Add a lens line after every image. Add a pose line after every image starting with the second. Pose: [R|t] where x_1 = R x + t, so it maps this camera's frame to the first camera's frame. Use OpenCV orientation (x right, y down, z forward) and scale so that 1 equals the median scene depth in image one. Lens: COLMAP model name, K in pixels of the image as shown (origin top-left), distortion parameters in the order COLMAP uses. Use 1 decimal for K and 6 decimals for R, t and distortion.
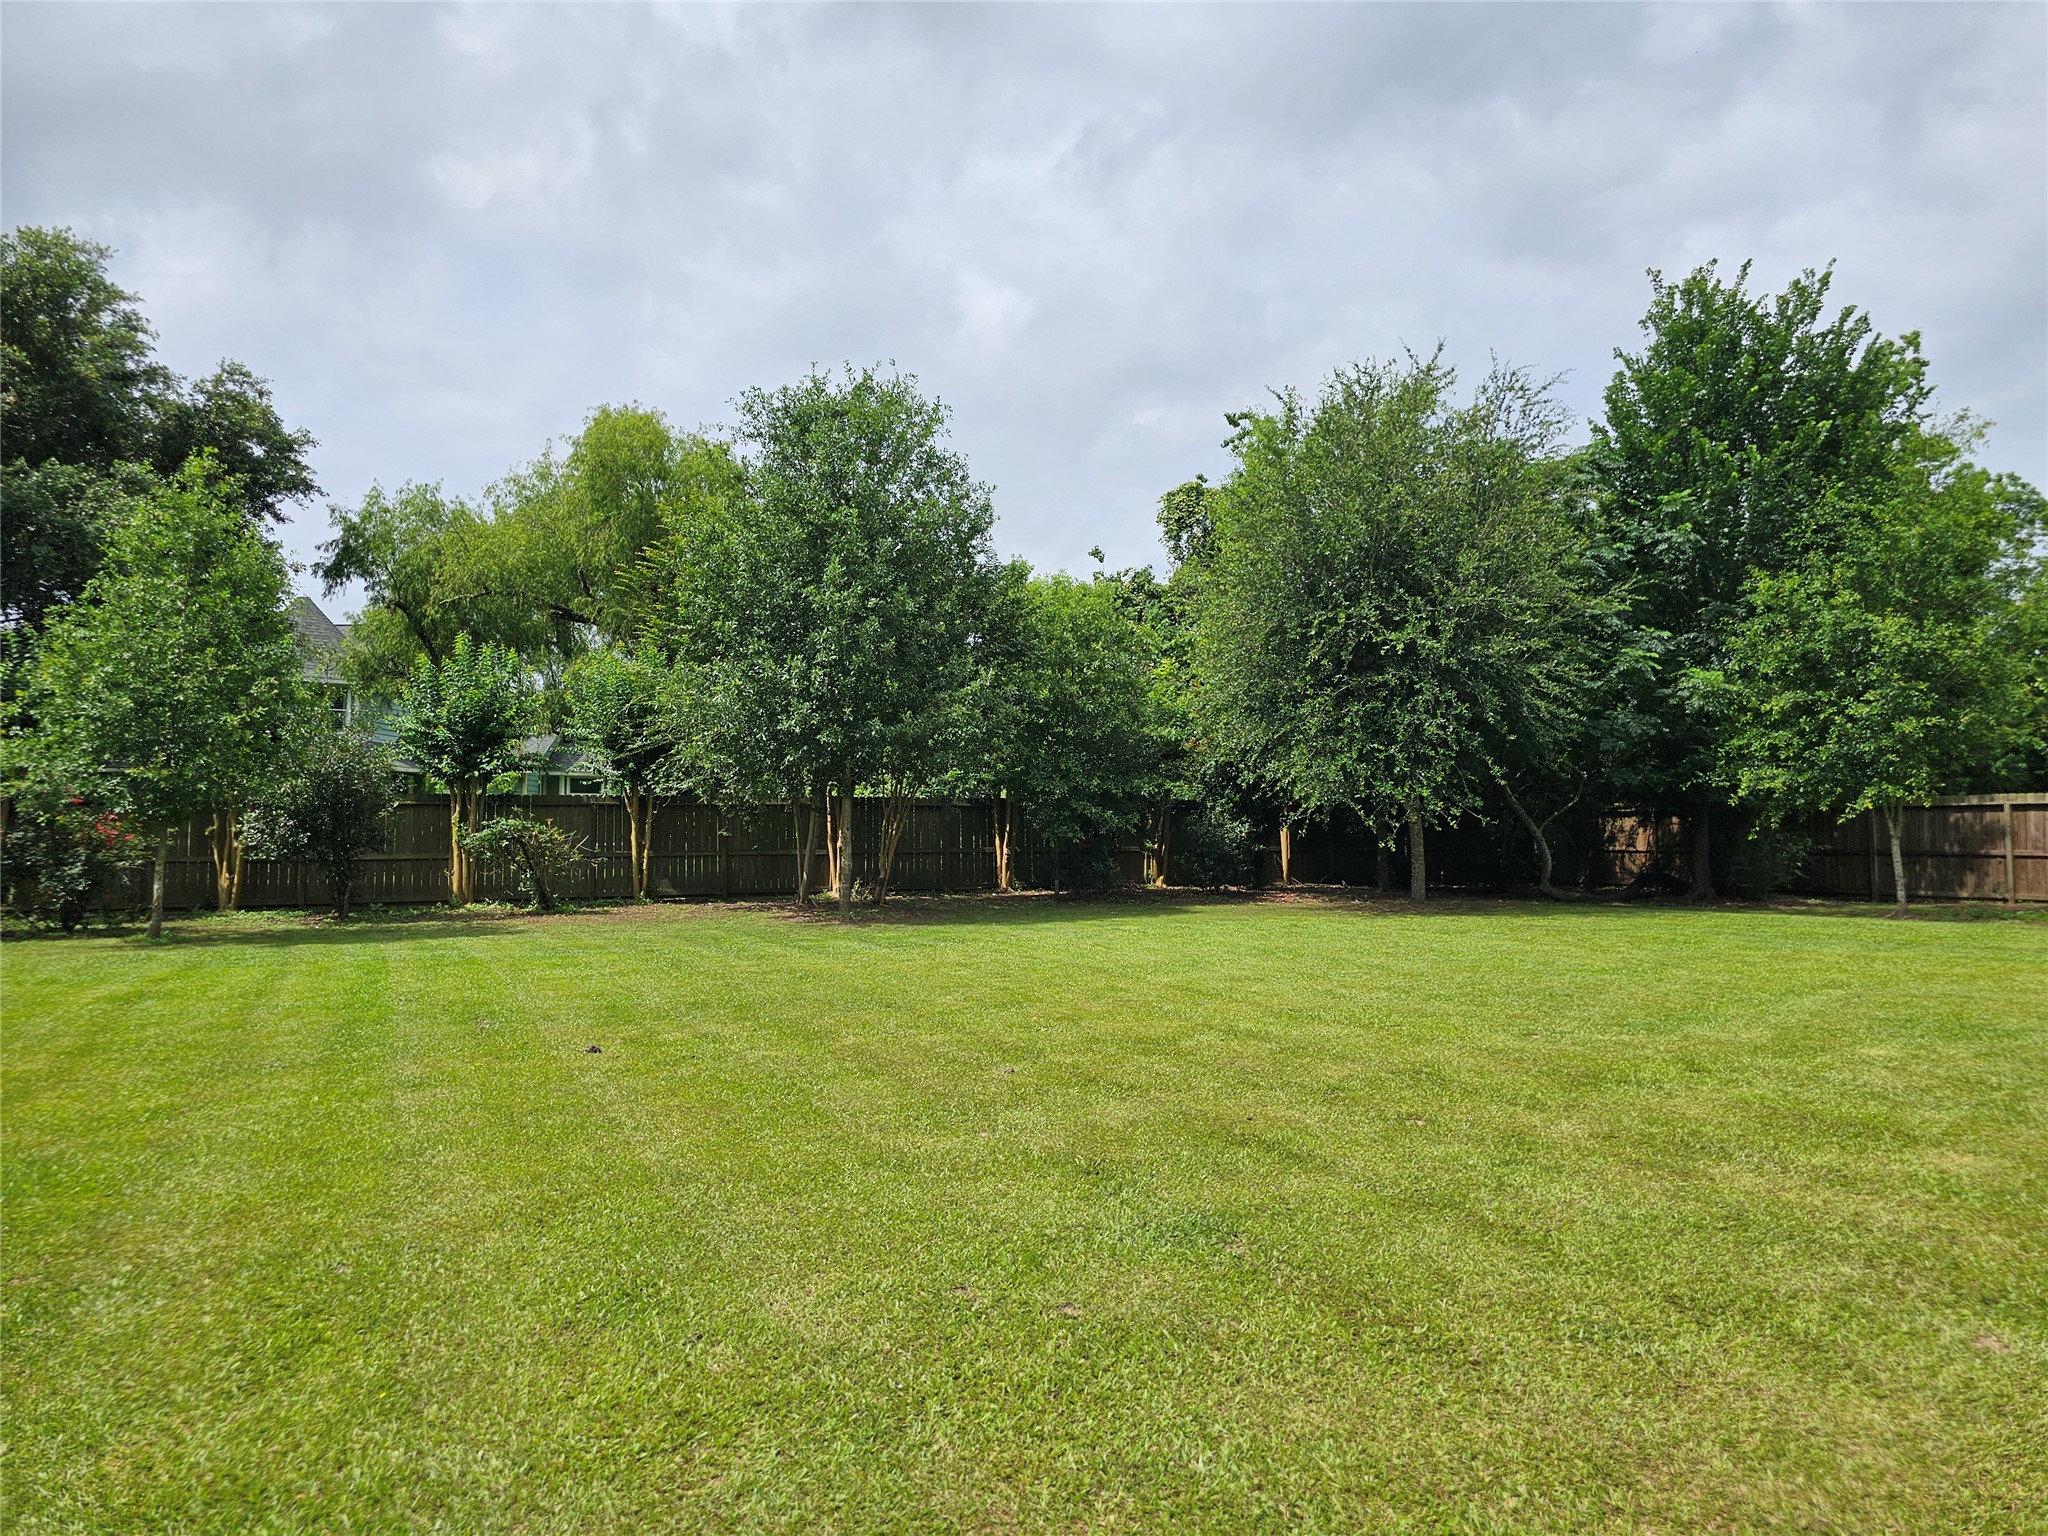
lens RADIAL K [[1362.9, 0, 1033.3], [0, 1362.9, 762.9], [0, 0, 1]] dist [0.061661, -0.057061]
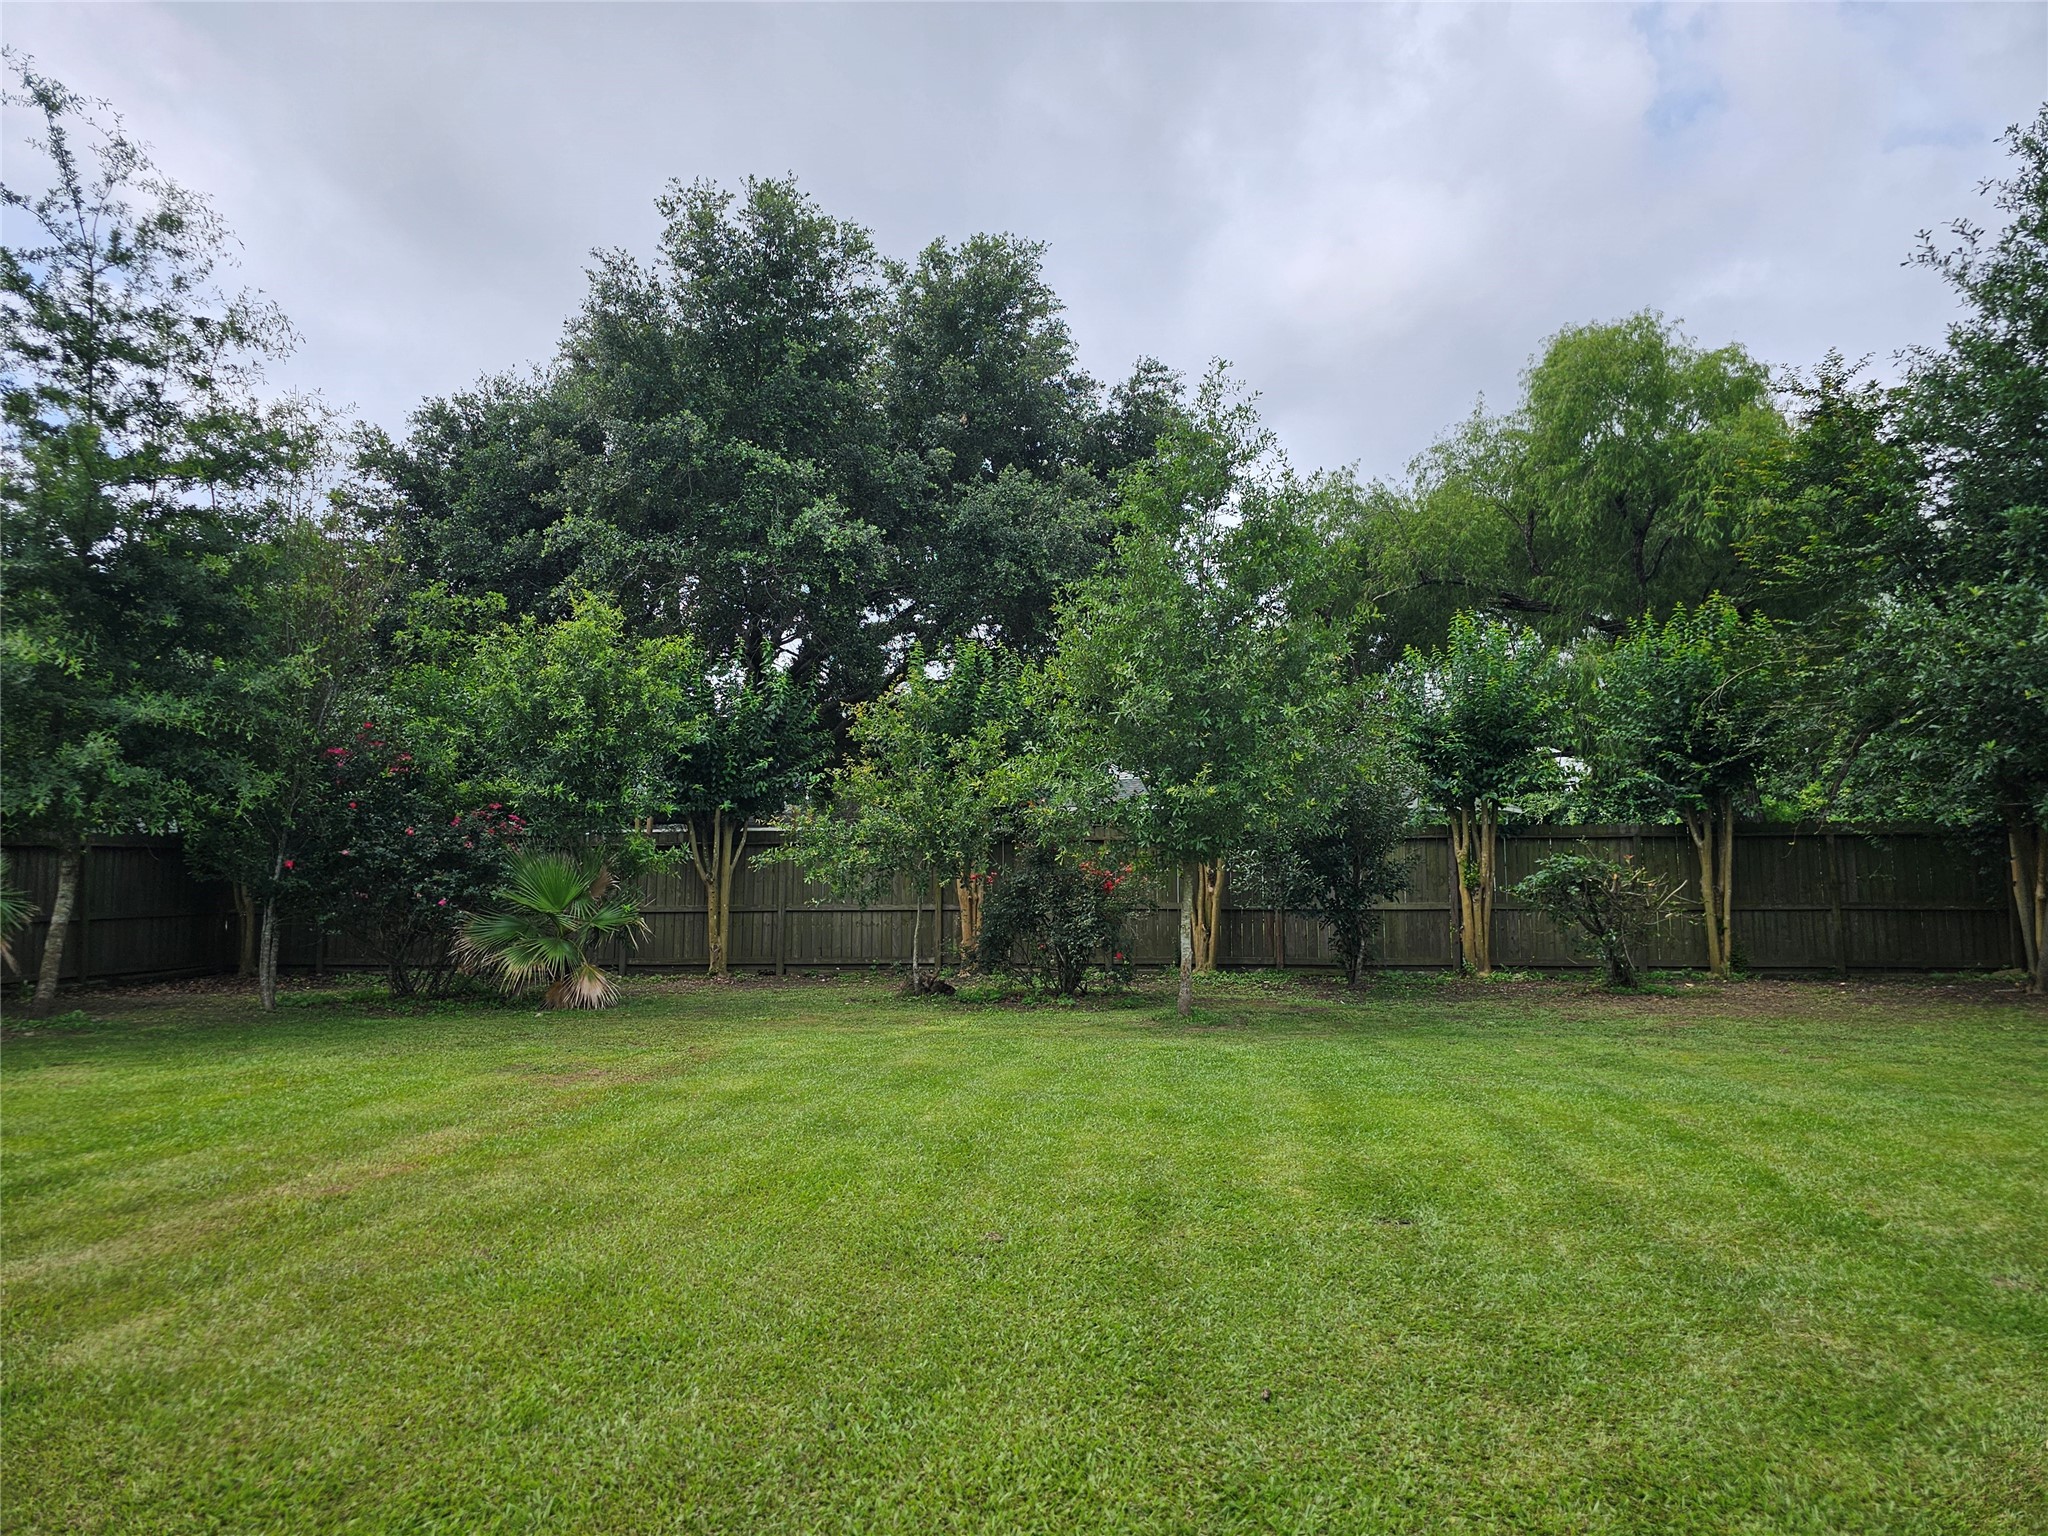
lens RADIAL K [[1351.8, 0, 1040.9], [0, 1351.8, 773.3], [0, 0, 1]] dist [0.059888, -0.069603]
pose [[0.859810, -0.043040, -0.508797, -0.269624], [0.030041, 0.998979, -0.033739, 0.014949], [0.509729, 0.013725, 0.860225, 0.272446]]
